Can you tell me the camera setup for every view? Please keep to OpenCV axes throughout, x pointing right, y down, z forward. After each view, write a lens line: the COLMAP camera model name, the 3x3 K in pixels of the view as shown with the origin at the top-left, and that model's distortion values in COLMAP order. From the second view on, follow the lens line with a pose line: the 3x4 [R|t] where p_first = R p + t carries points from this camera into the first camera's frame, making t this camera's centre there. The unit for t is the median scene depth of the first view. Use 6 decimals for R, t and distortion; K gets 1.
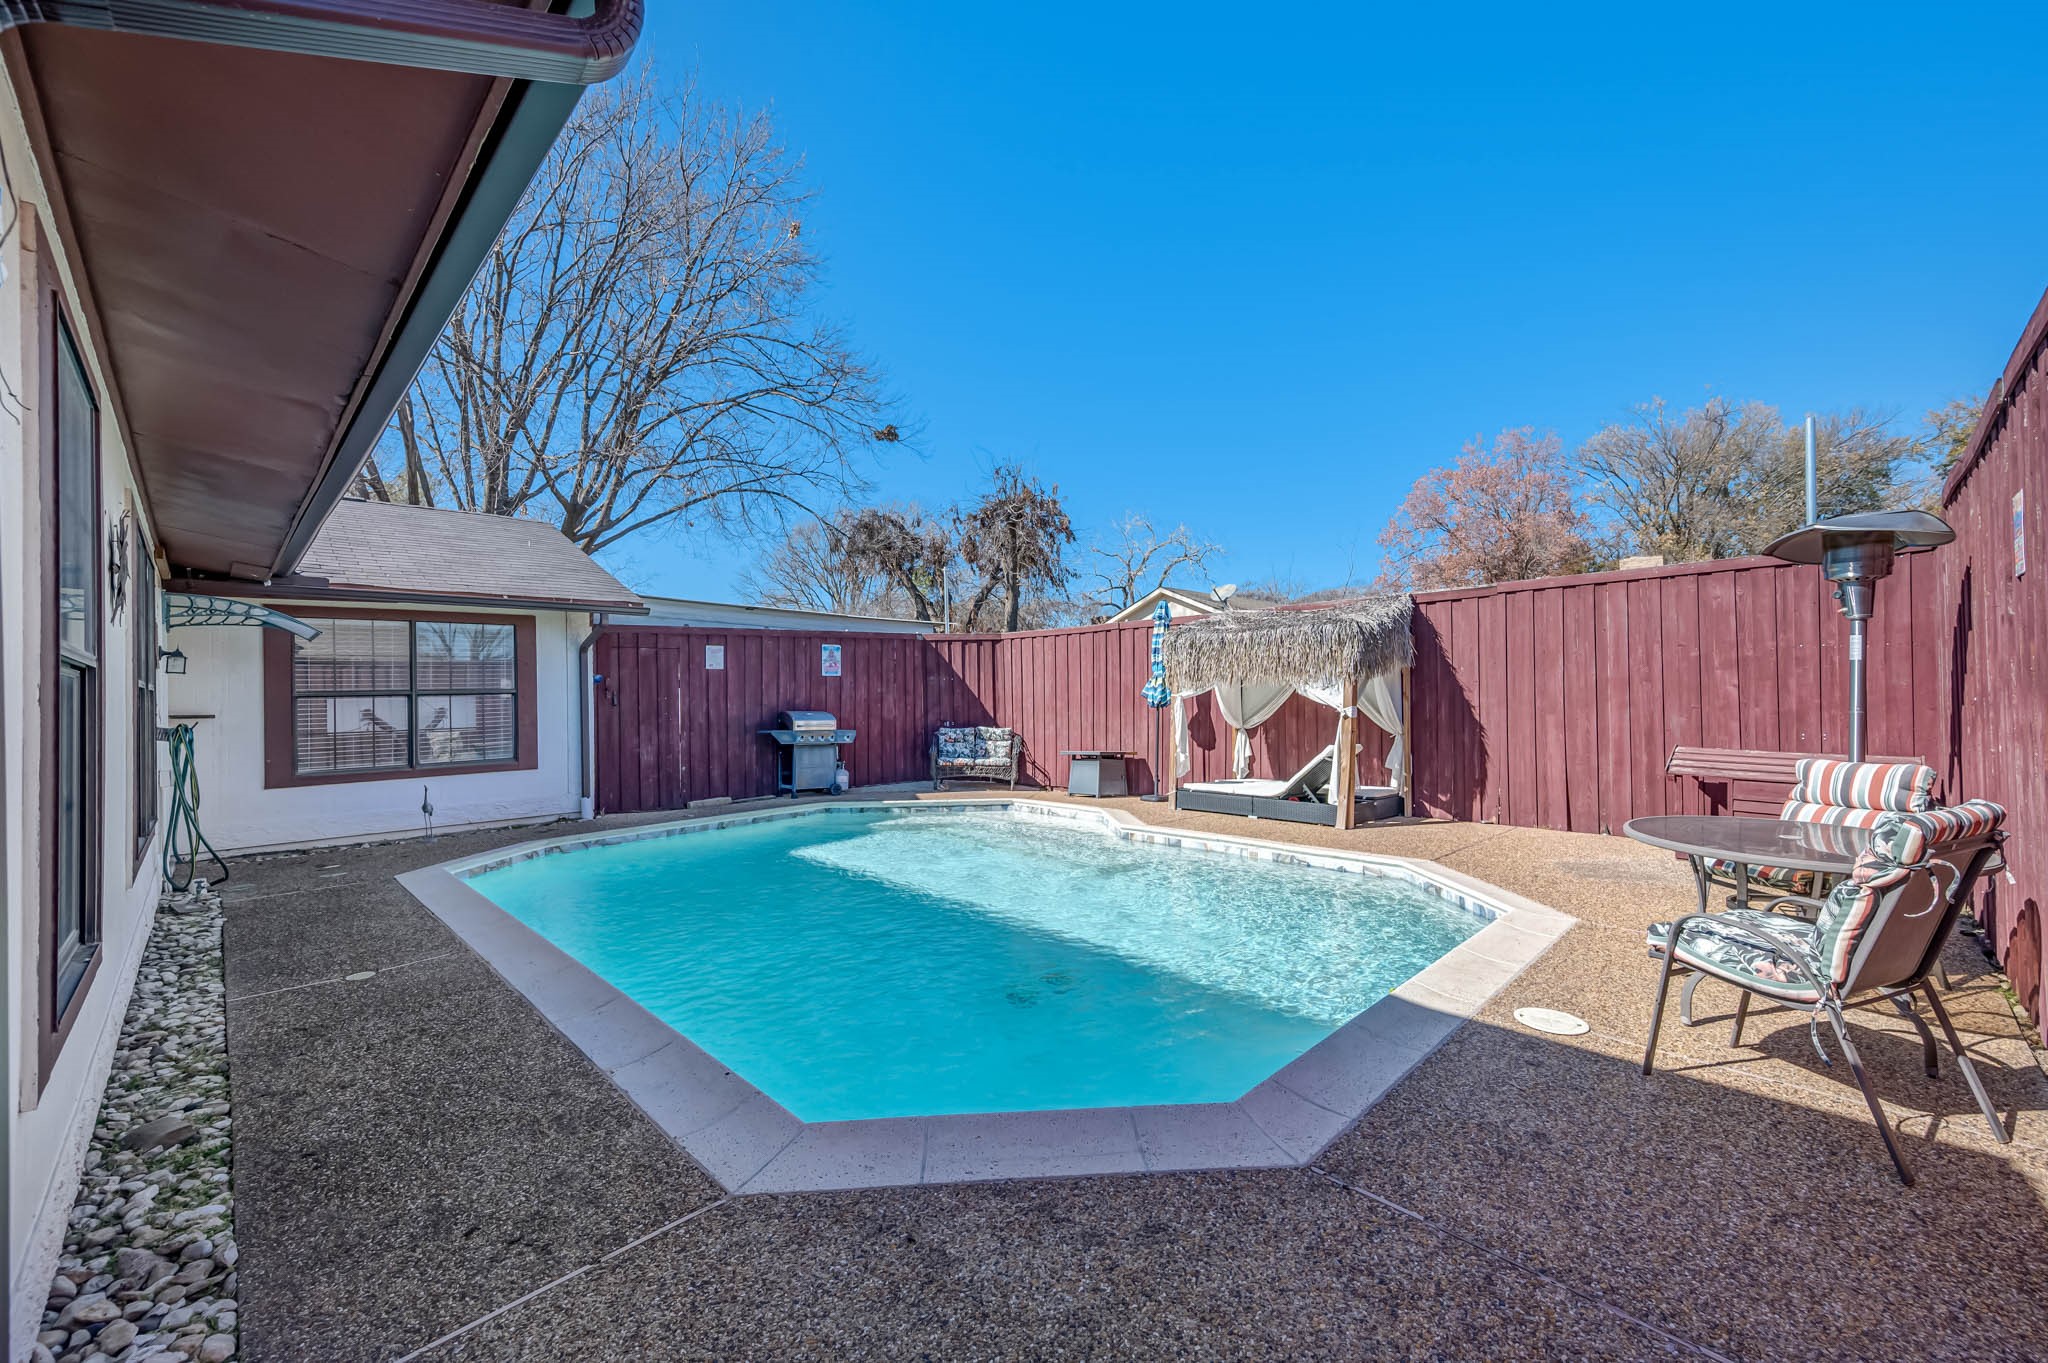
lens RADIAL K [[815.3, 0, 1024.0], [0, 815.3, 681.5], [0, 0, 1]] dist [0.001105, 0.000047]
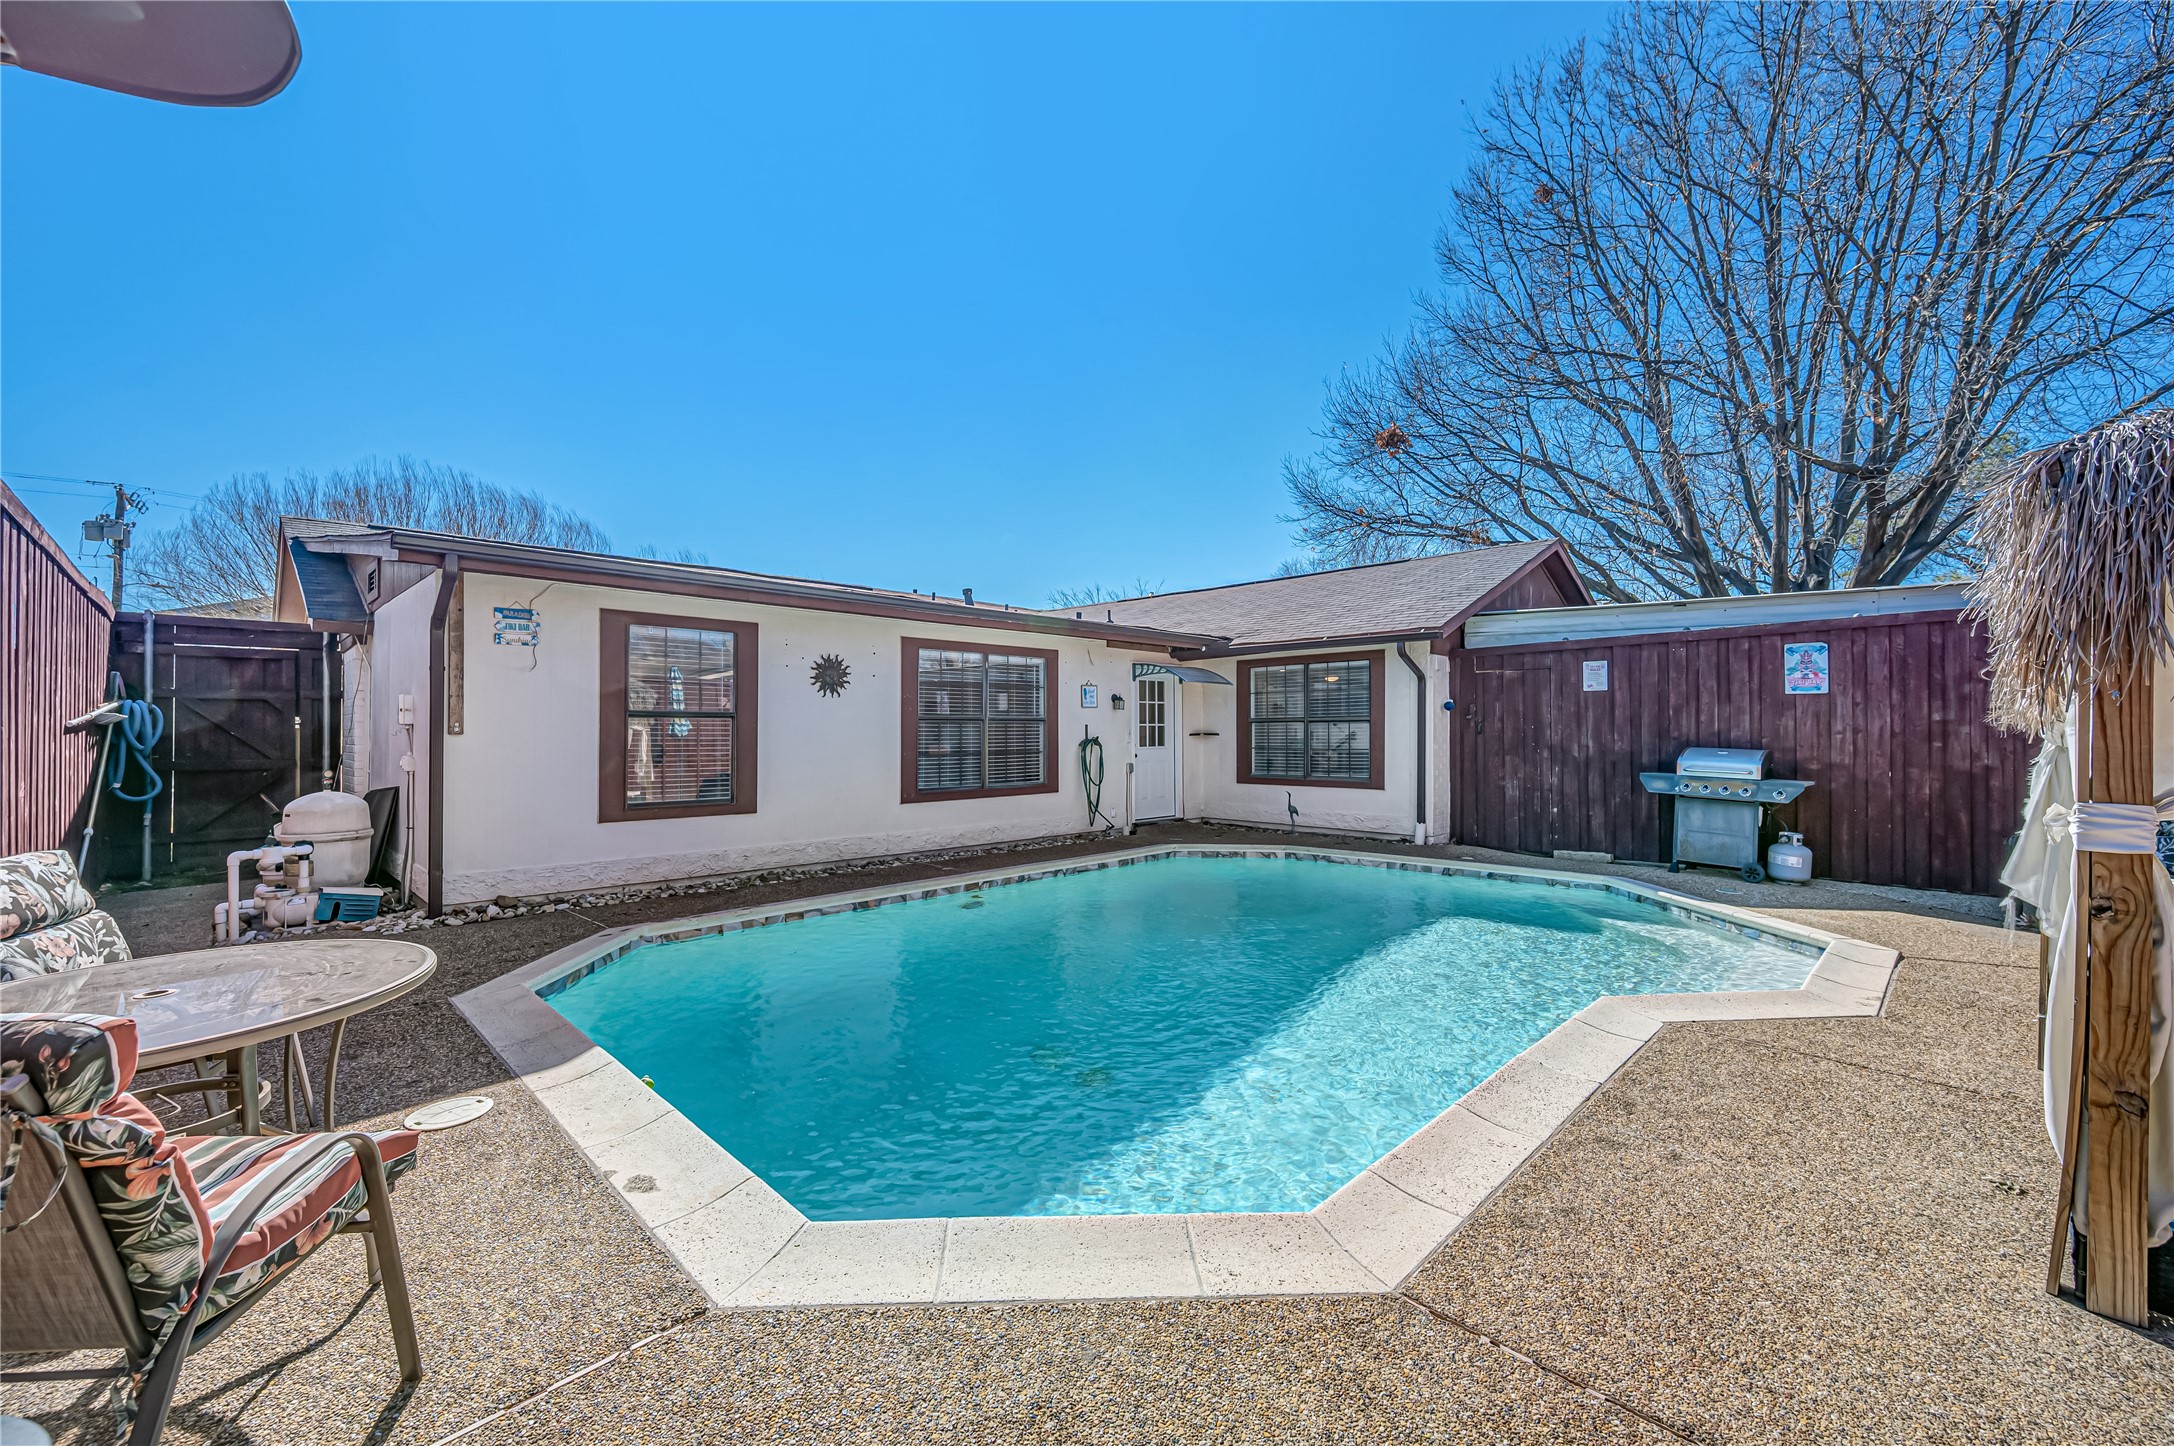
lens RADIAL K [[880.8, 0, 1098.6], [0, 880.8, 718.8], [0, 0, 1]] dist [-0.001240, 0.000654]
pose [[0.004025, 0.007360, -0.999965, 0.502381], [0.017131, 0.999826, 0.007428, -0.002395], [0.999845, -0.017160, 0.003899, 0.535287]]
